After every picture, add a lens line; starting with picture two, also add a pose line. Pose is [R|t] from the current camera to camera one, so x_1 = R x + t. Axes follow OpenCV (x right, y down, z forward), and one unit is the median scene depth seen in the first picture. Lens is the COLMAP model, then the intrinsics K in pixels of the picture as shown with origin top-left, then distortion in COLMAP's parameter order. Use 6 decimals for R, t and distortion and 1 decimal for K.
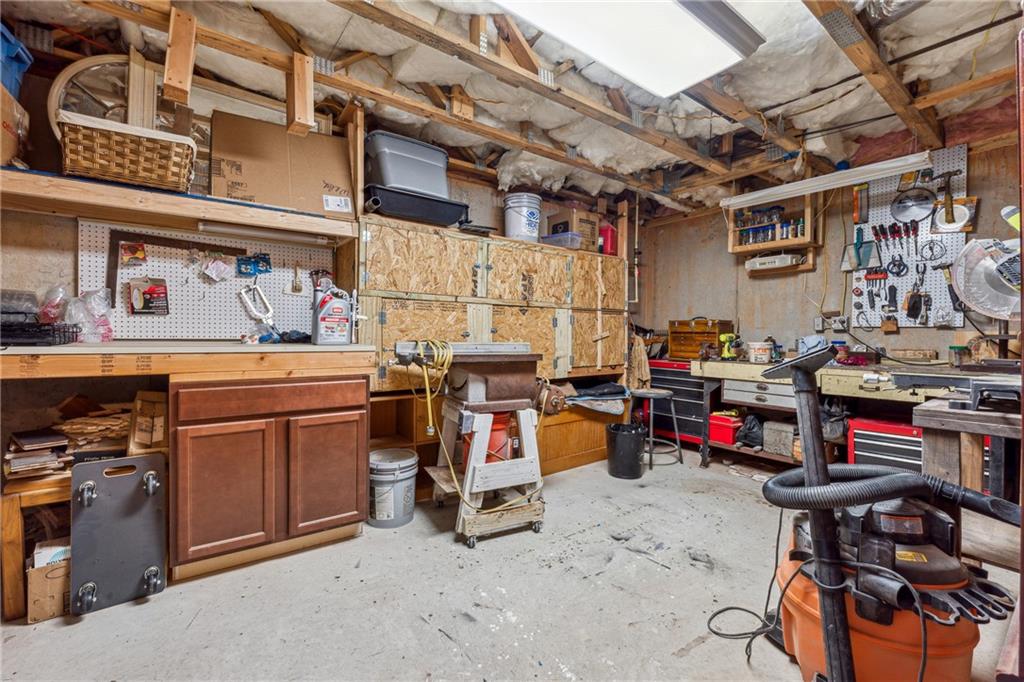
lens RADIAL K [[435.8, 0, 513.9], [0, 435.8, 335.6], [0, 0, 1]] dist [-0.007835, 0.000541]
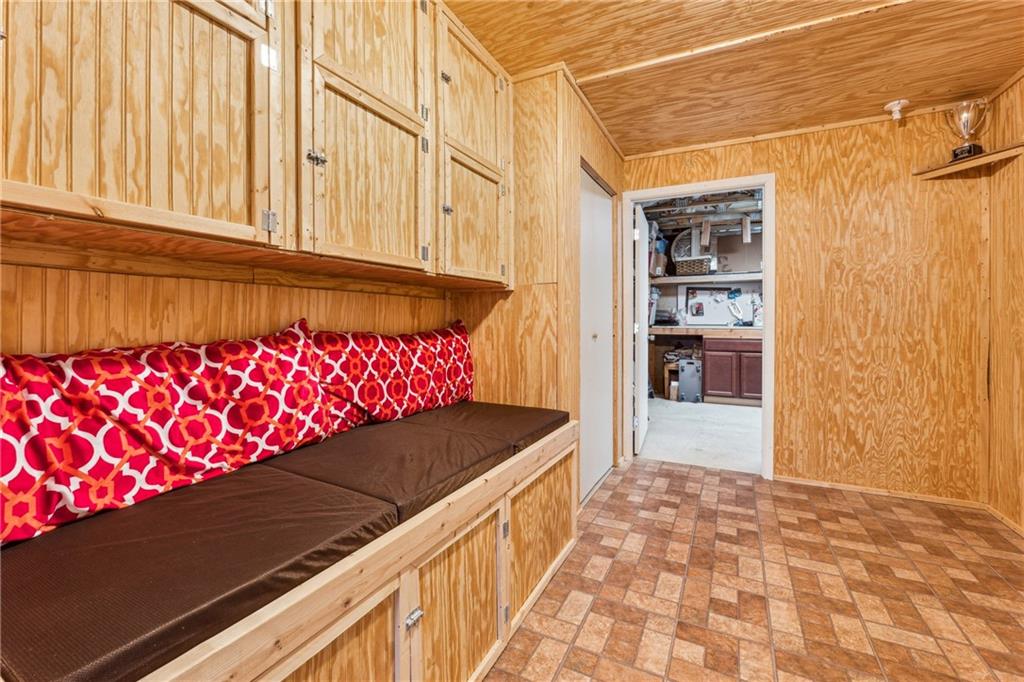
lens RADIAL K [[435.8, 0, 504.2], [0, 435.8, 326.0], [0, 0, 1]] dist [-0.007835, 0.000541]
pose [[0.433835, -0.004527, -0.900981, 1.240455], [0.000287, 0.999988, -0.004886, 0.032433], [0.900992, 0.001862, 0.433831, -1.454669]]
